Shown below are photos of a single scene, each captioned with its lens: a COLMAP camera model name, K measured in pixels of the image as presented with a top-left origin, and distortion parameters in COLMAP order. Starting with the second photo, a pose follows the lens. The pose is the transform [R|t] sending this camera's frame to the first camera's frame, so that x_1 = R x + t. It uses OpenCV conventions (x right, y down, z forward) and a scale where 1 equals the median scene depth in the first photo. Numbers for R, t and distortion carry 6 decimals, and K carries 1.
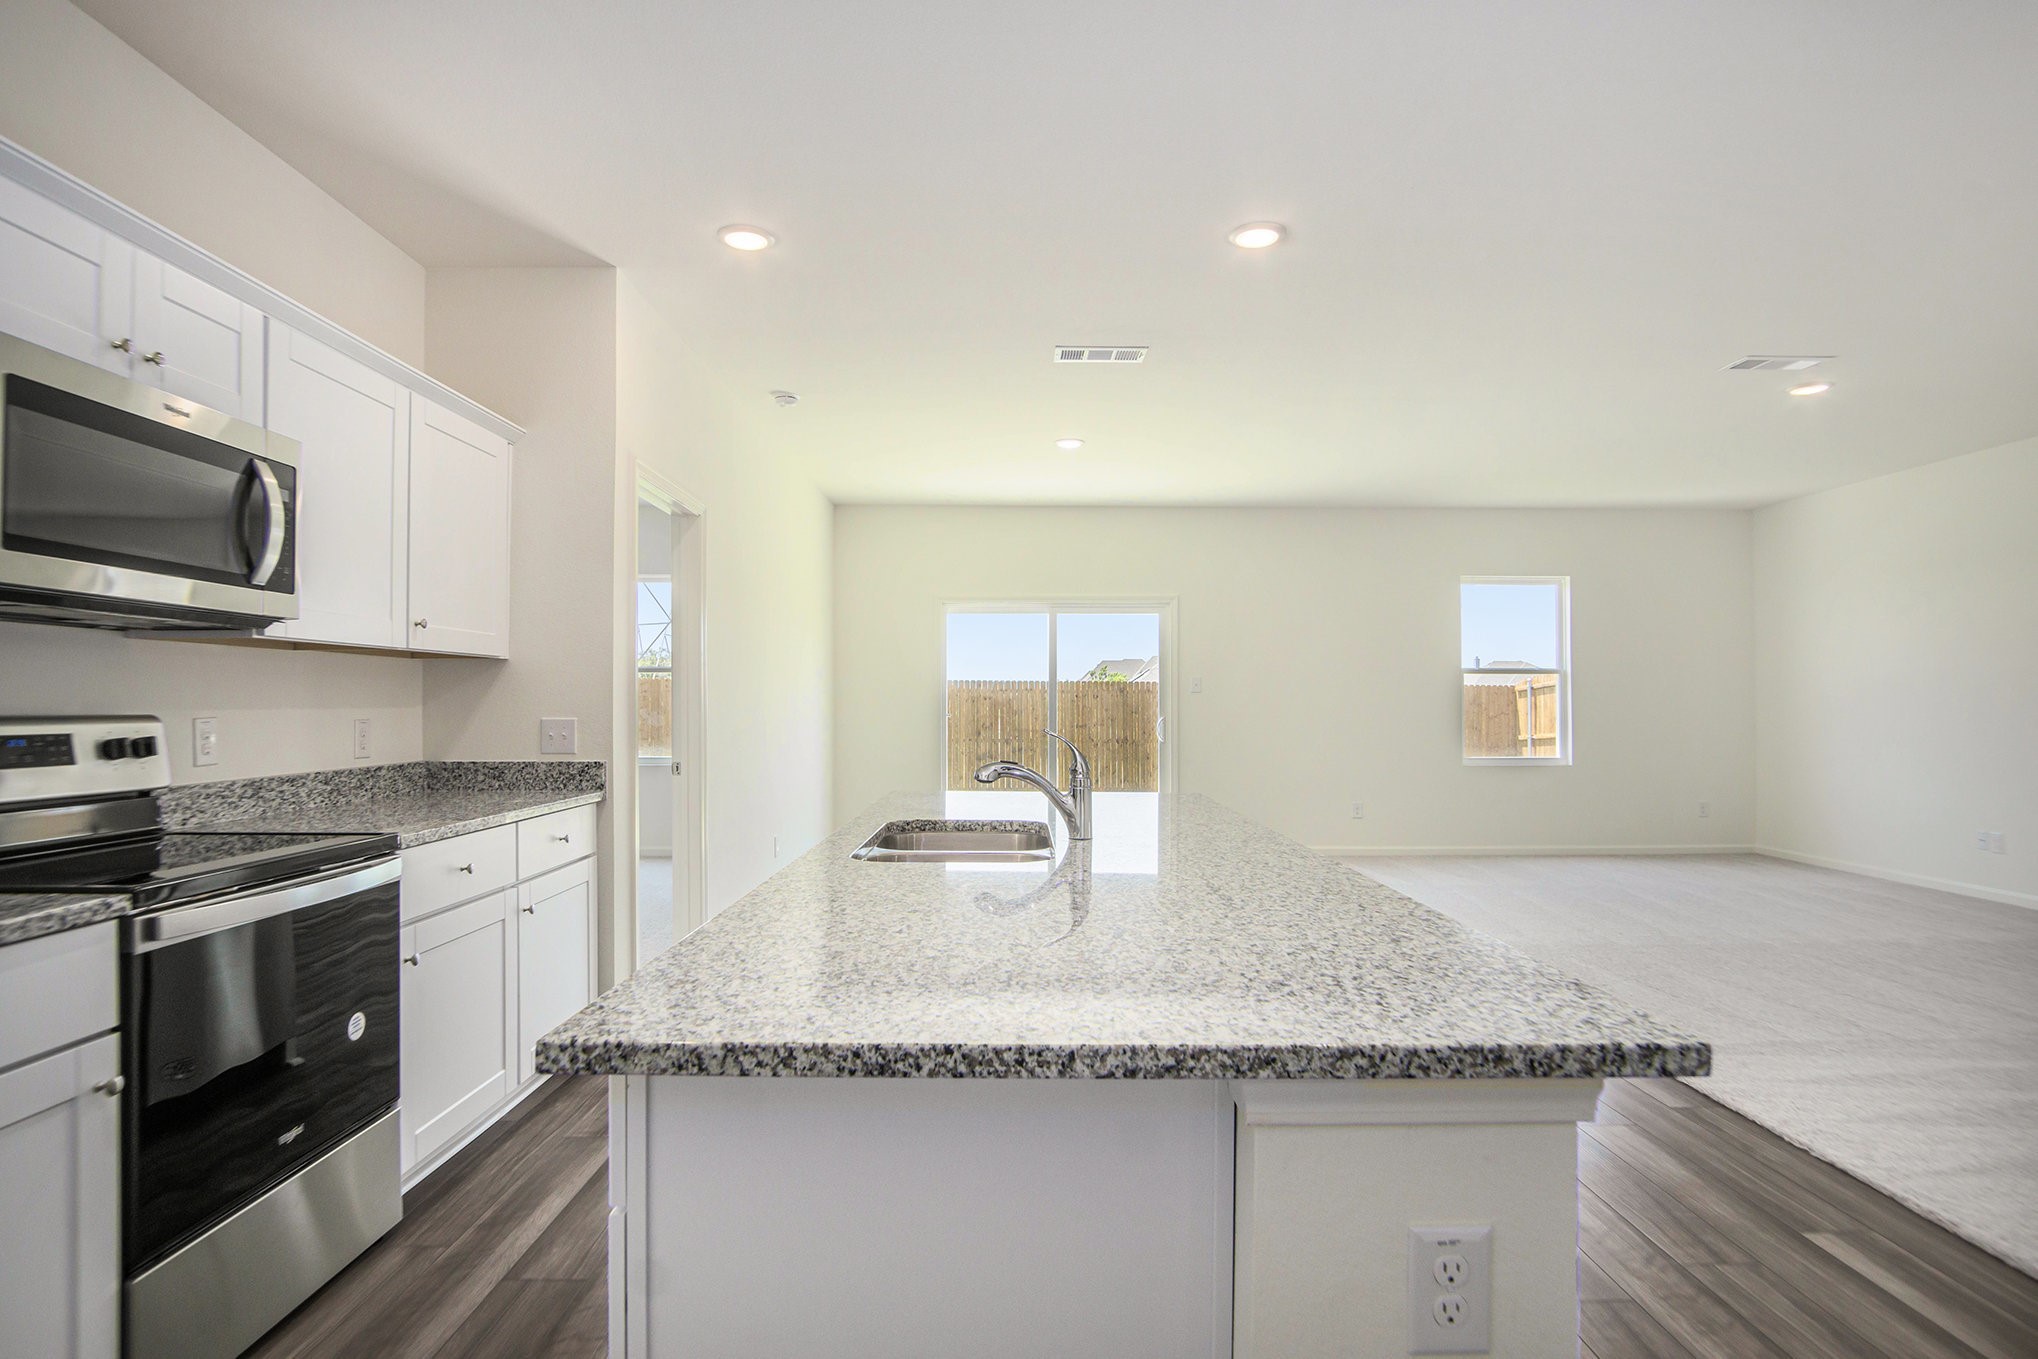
lens RADIAL K [[1079.2, 0, 1006.1], [0, 1079.2, 685.2], [0, 0, 1]] dist [-0.029135, 0.004973]
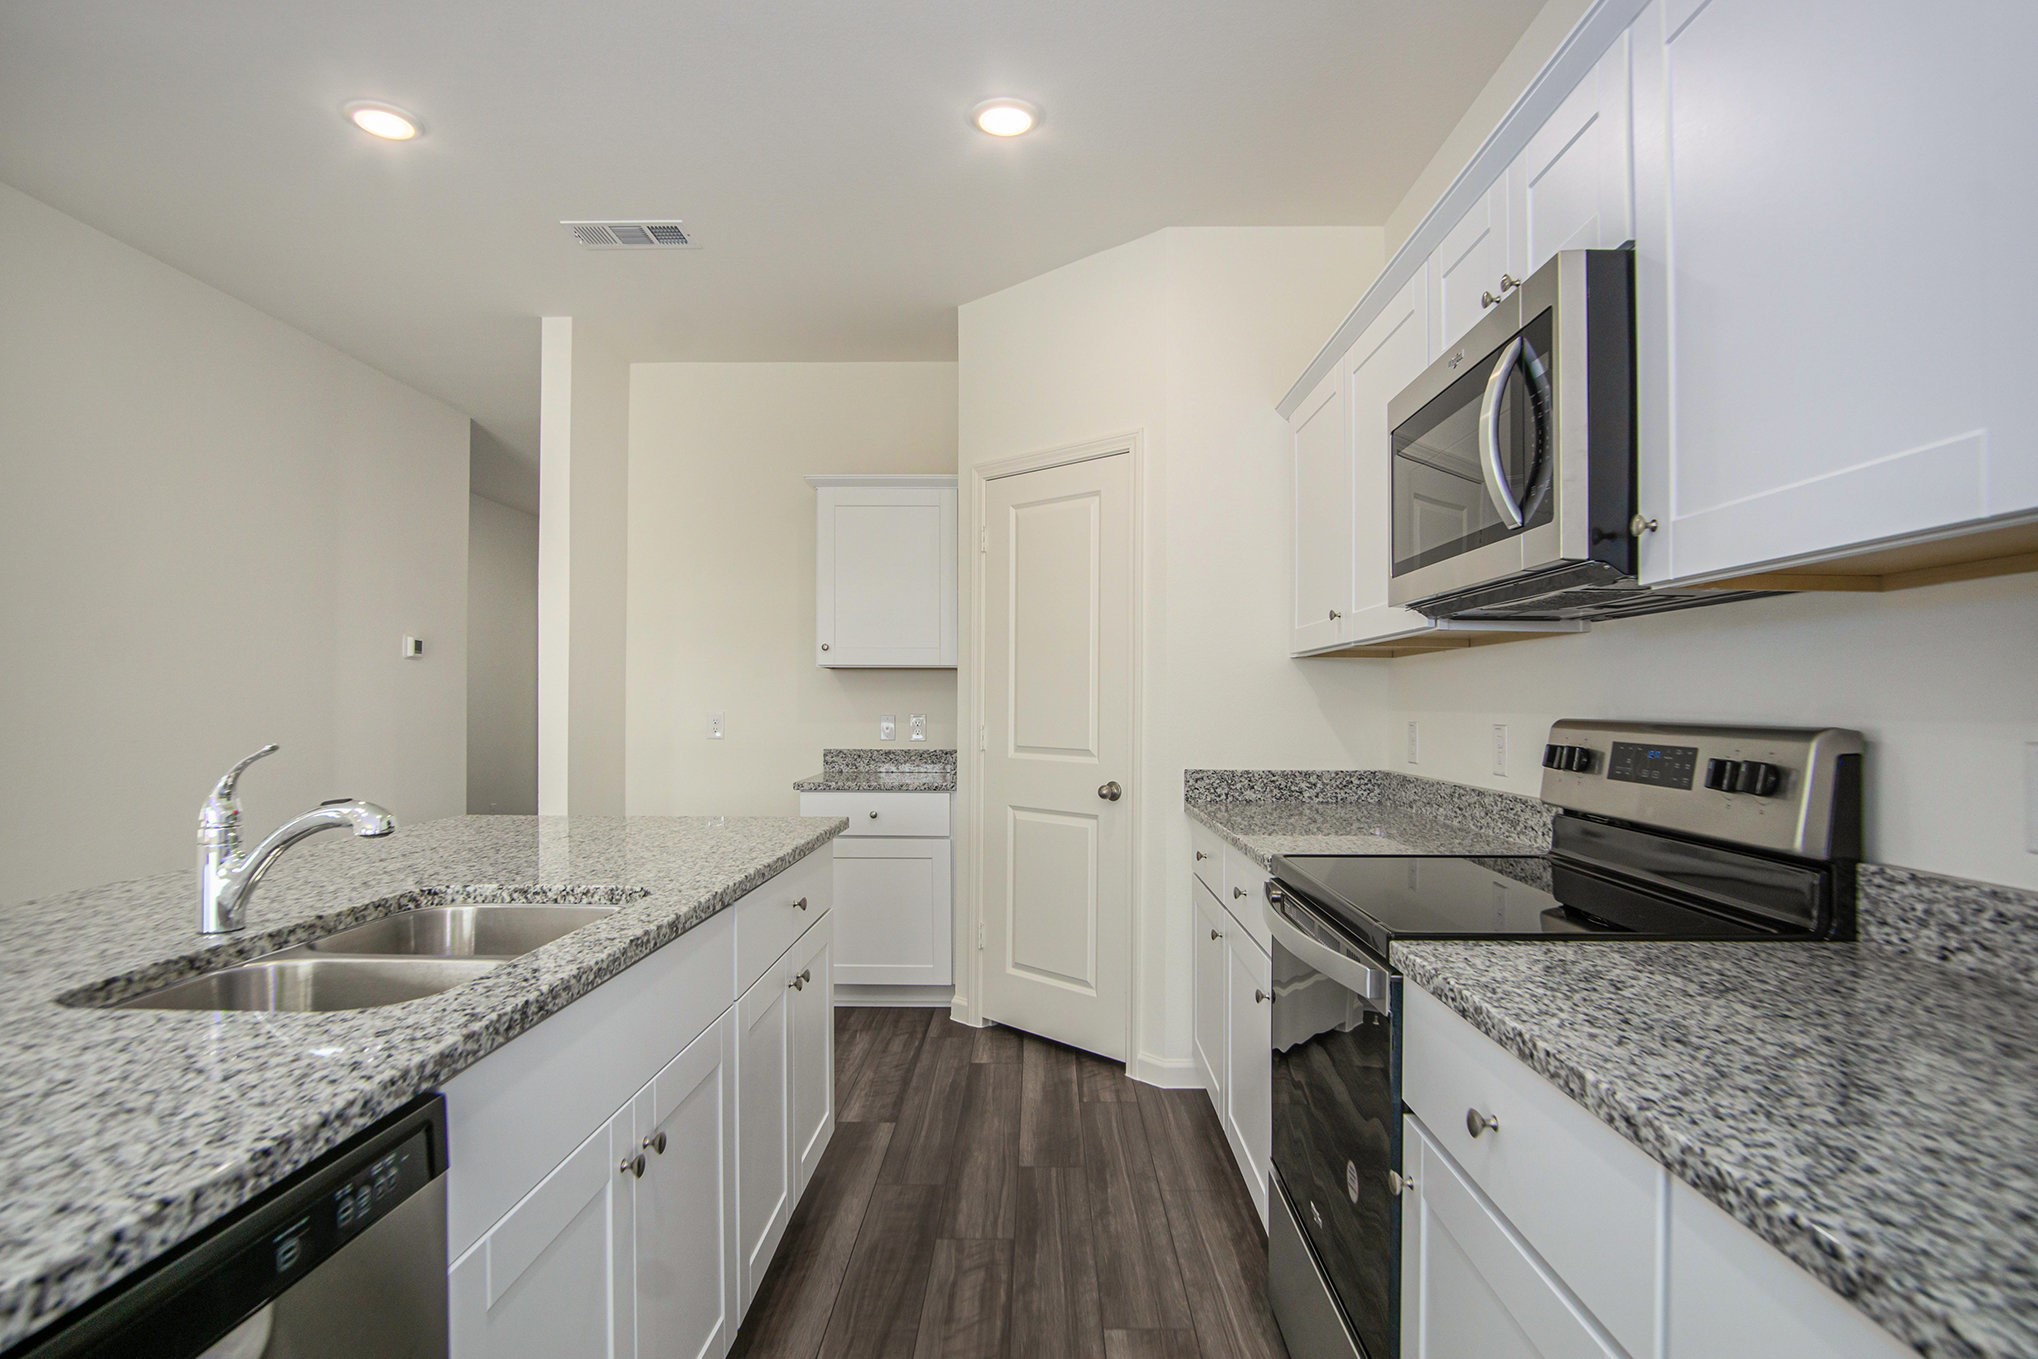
lens RADIAL K [[1079.2, 0, 1028.6], [0, 1079.2, 684.5], [0, 0, 1]] dist [-0.029135, 0.004973]
pose [[-0.999963, -0.006098, 0.006105, -0.319913], [-0.006303, 0.999394, -0.034246, 0.022726], [-0.005892, -0.034283, -0.999395, 1.327686]]
